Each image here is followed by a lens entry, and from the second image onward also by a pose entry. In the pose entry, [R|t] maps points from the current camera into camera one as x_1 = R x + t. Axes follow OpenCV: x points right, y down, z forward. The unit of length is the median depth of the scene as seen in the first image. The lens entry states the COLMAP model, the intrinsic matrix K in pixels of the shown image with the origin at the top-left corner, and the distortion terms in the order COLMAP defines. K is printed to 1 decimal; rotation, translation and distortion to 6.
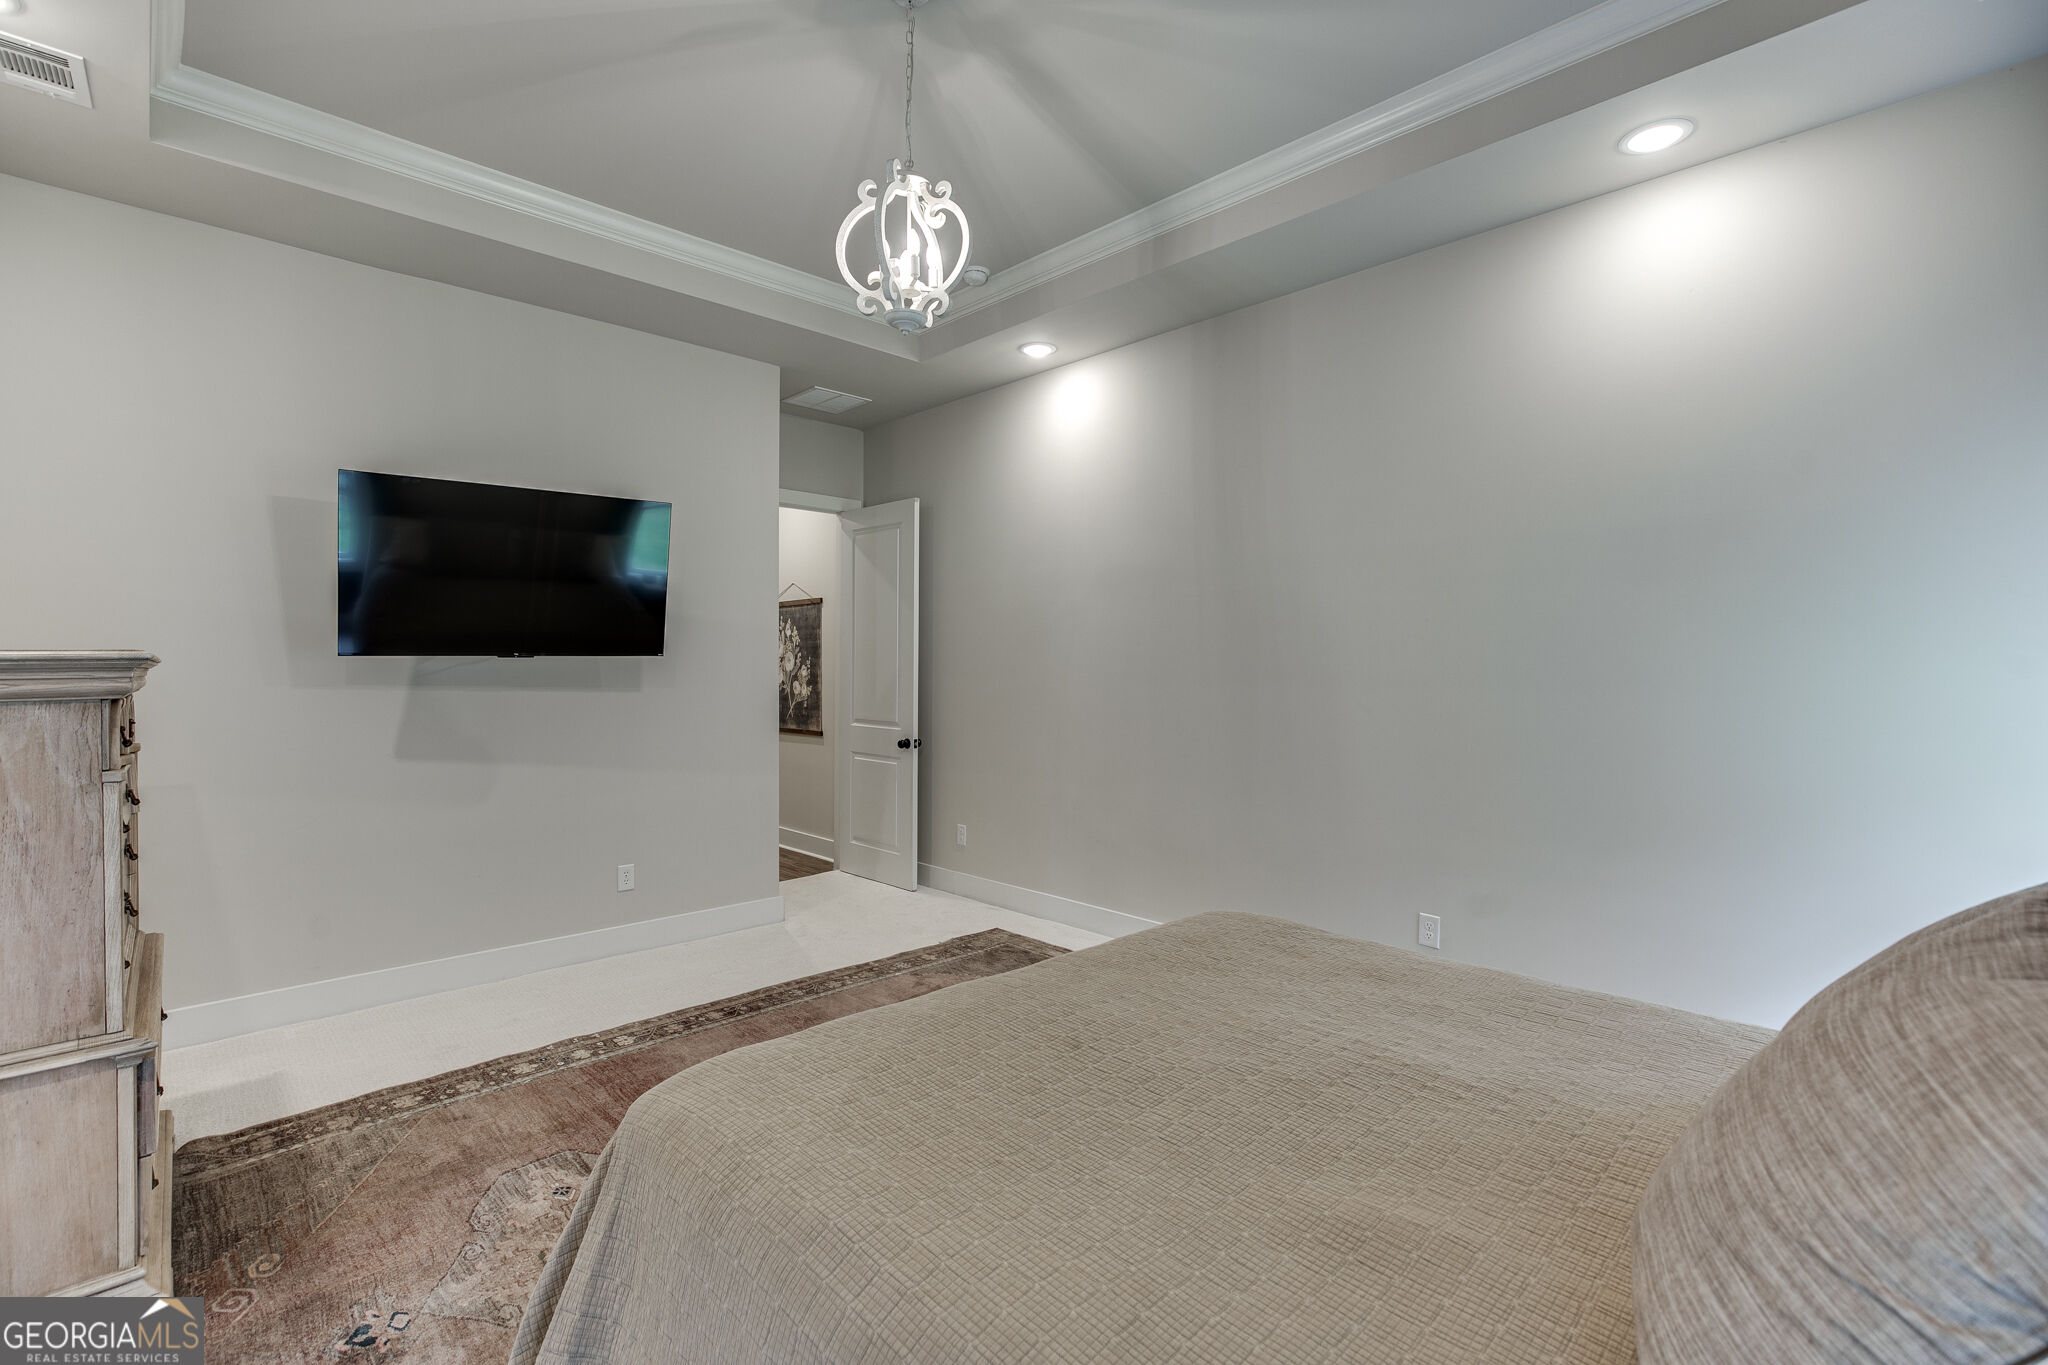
lens RADIAL K [[935.9, 0, 1020.9], [0, 935.9, 669.1], [0, 0, 1]] dist [0.002676, 0.001005]
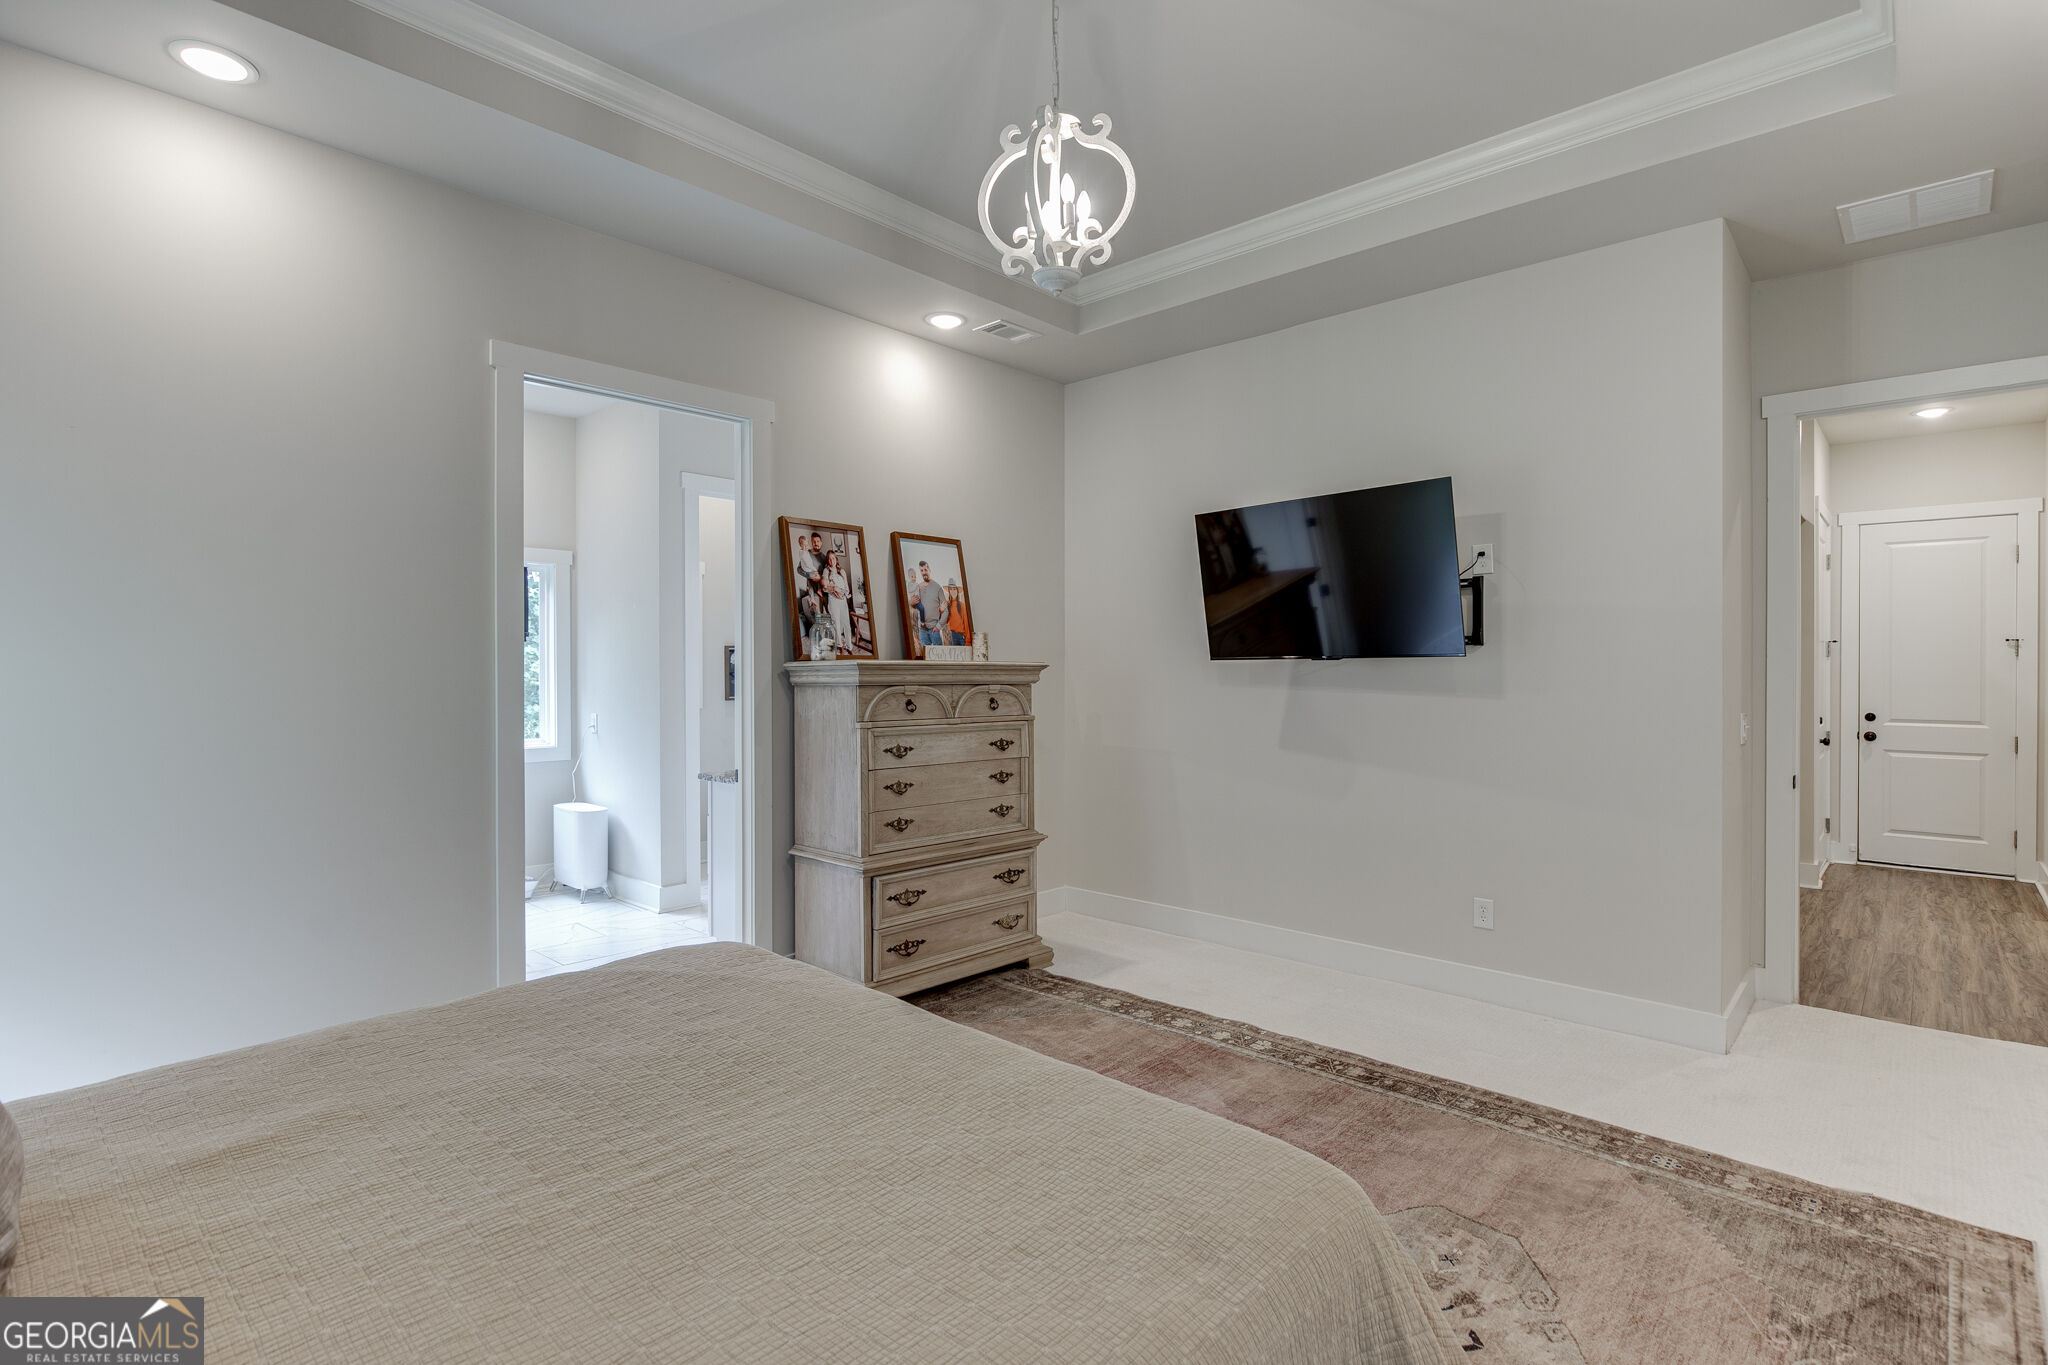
lens RADIAL K [[991.6, 0, 1021.1], [0, 991.6, 691.9], [0, 0, 1]] dist [-0.005715, 0.000677]
pose [[0.021031, 0.008148, -0.999746, 0.551420], [0.002399, 0.999964, 0.008200, 0.014774], [0.999776, -0.002570, 0.021011, 0.658978]]
